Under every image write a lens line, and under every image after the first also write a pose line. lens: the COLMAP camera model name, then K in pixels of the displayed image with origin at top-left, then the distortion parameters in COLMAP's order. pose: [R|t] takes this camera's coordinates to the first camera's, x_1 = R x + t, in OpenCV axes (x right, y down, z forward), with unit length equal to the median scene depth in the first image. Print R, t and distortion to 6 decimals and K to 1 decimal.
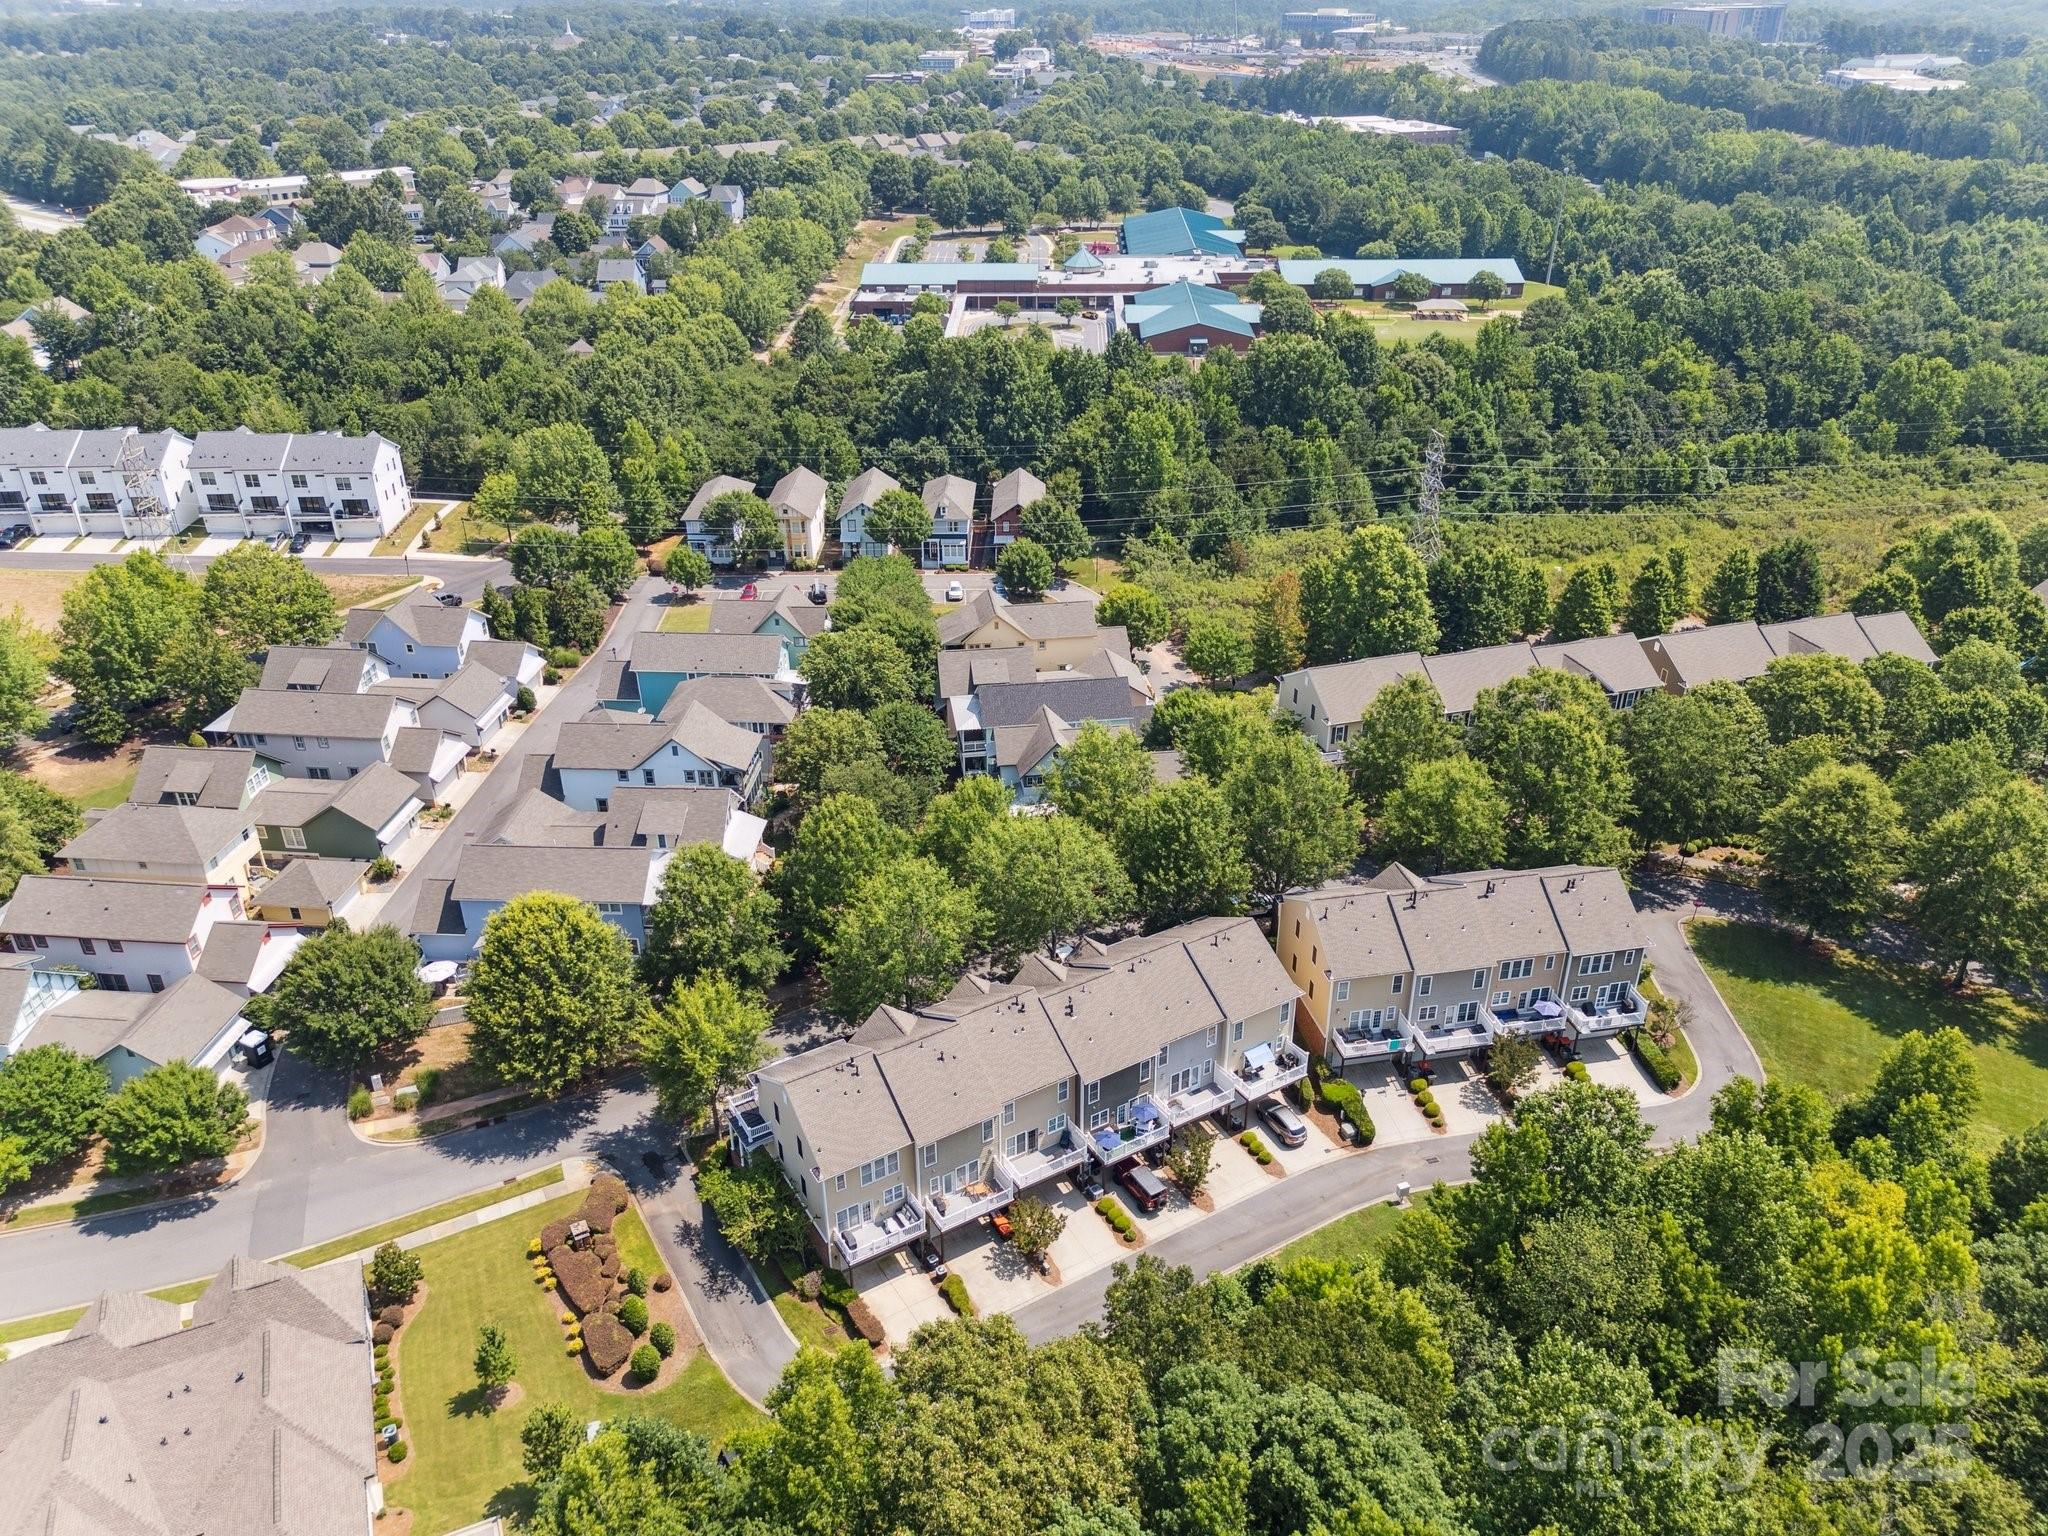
lens RADIAL K [[1510.2, 0, 1011.9], [0, 1510.2, 764.8], [0, 0, 1]] dist [0.070592, -0.062450]
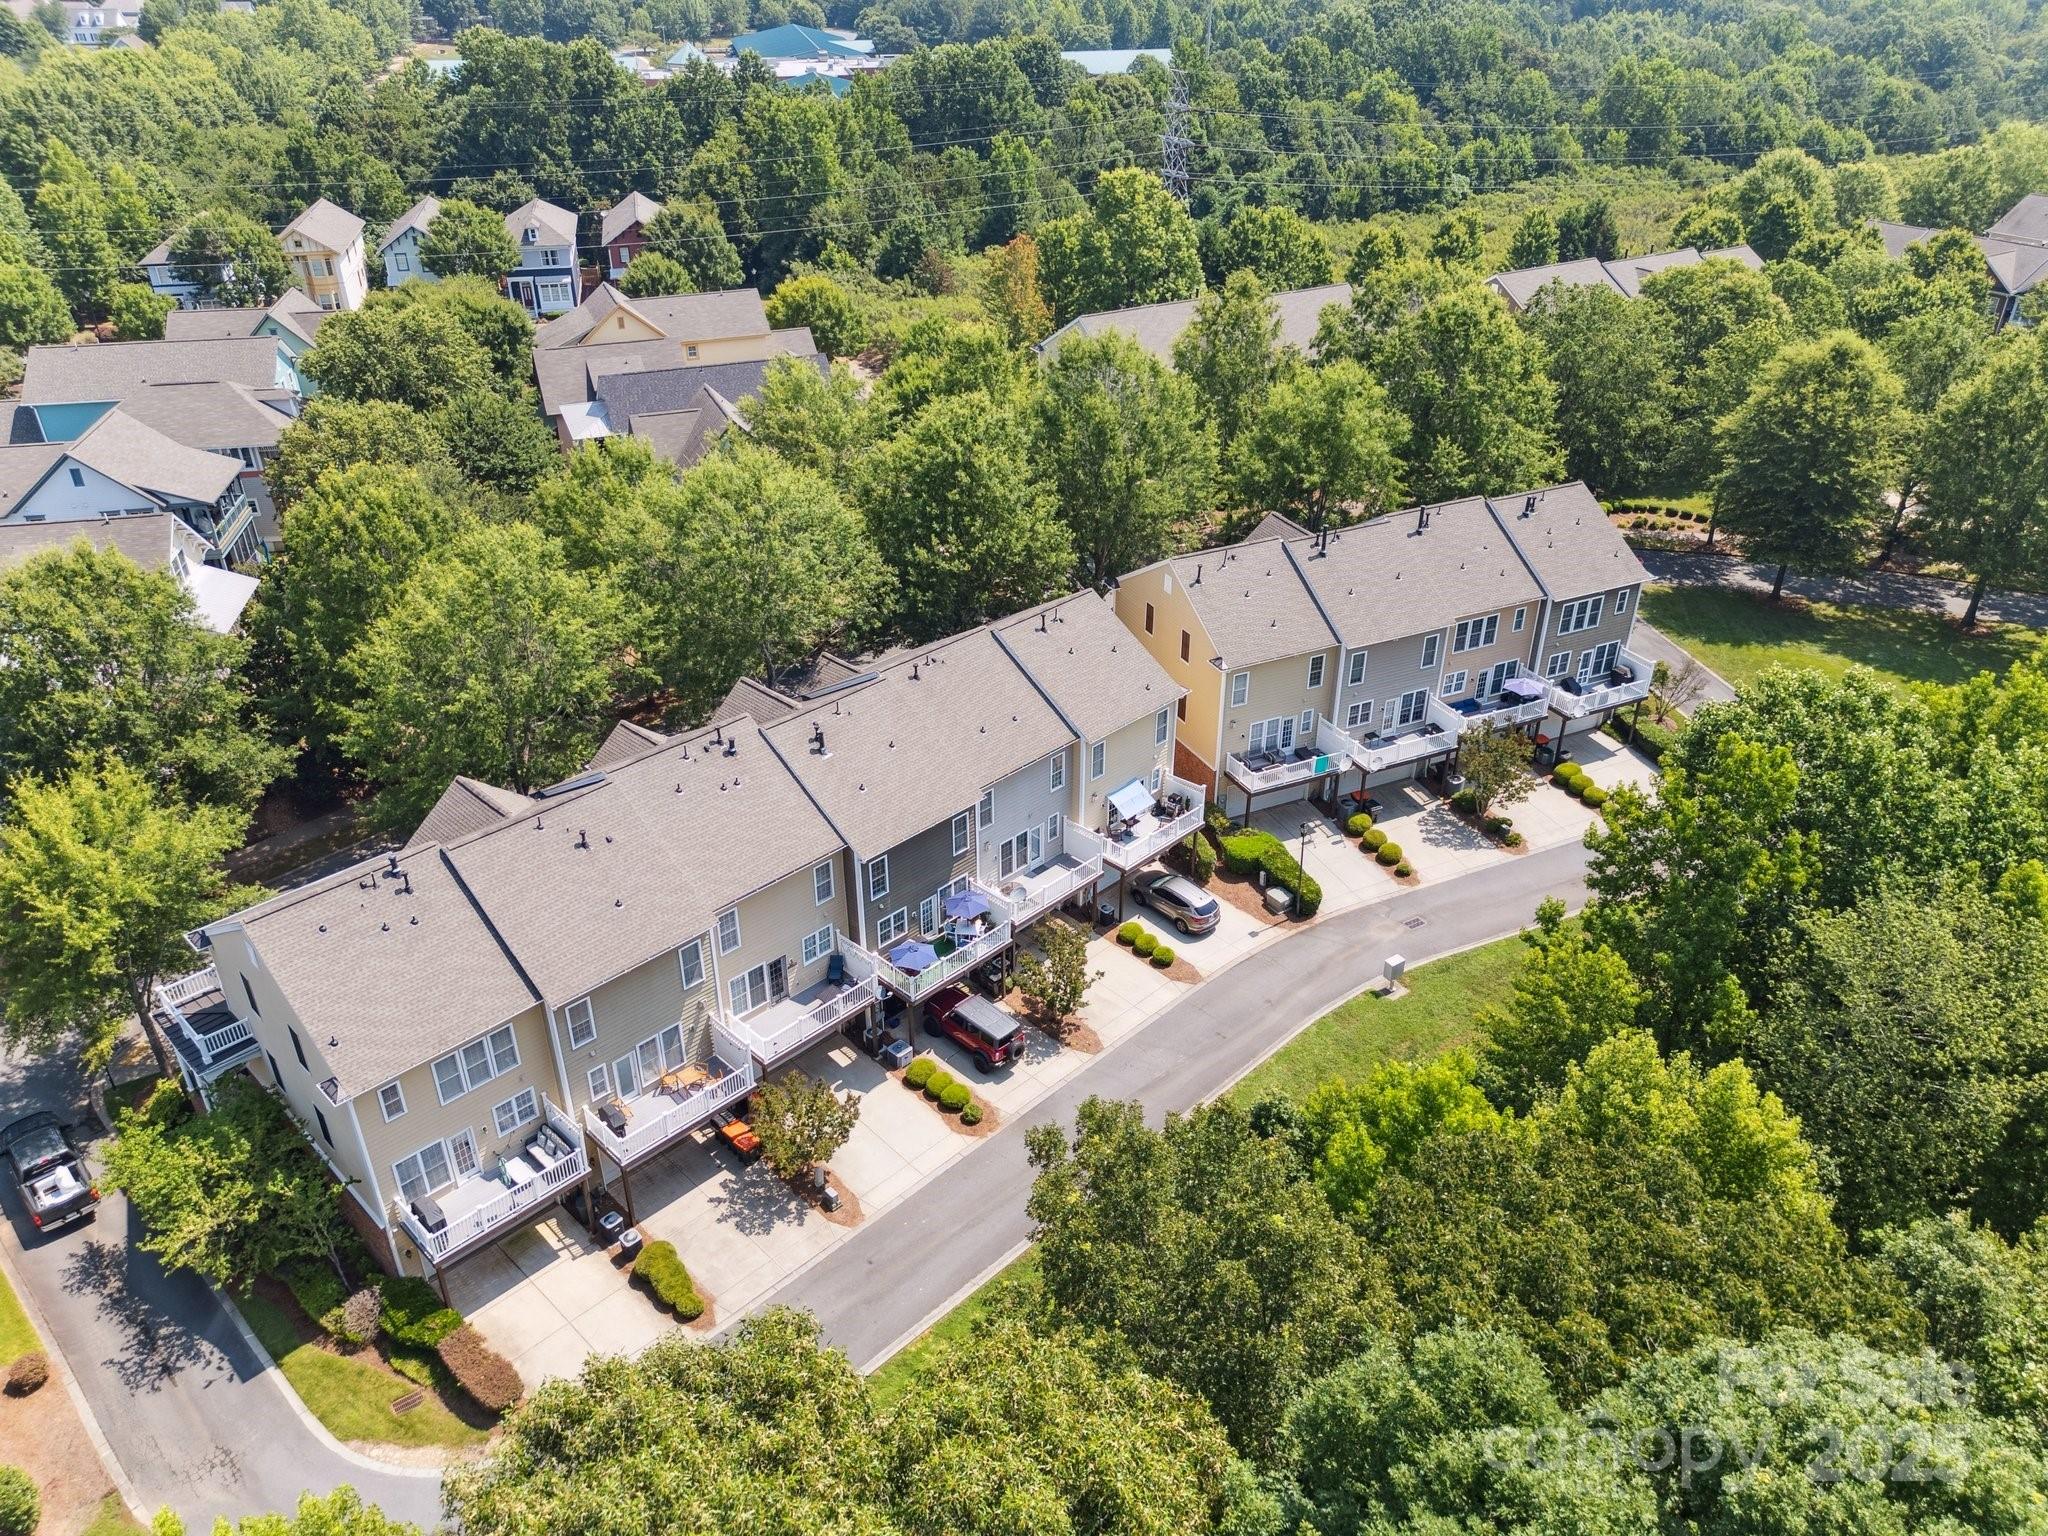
lens RADIAL K [[1510.2, 0, 1030.5], [0, 1510.2, 767.0], [0, 0, 1]] dist [0.070592, -0.062450]
pose [[0.968752, -0.117962, 0.218186, -0.007291], [0.109837, 0.992739, 0.049042, 0.137498], [-0.222387, -0.023544, 0.974674, 0.395604]]
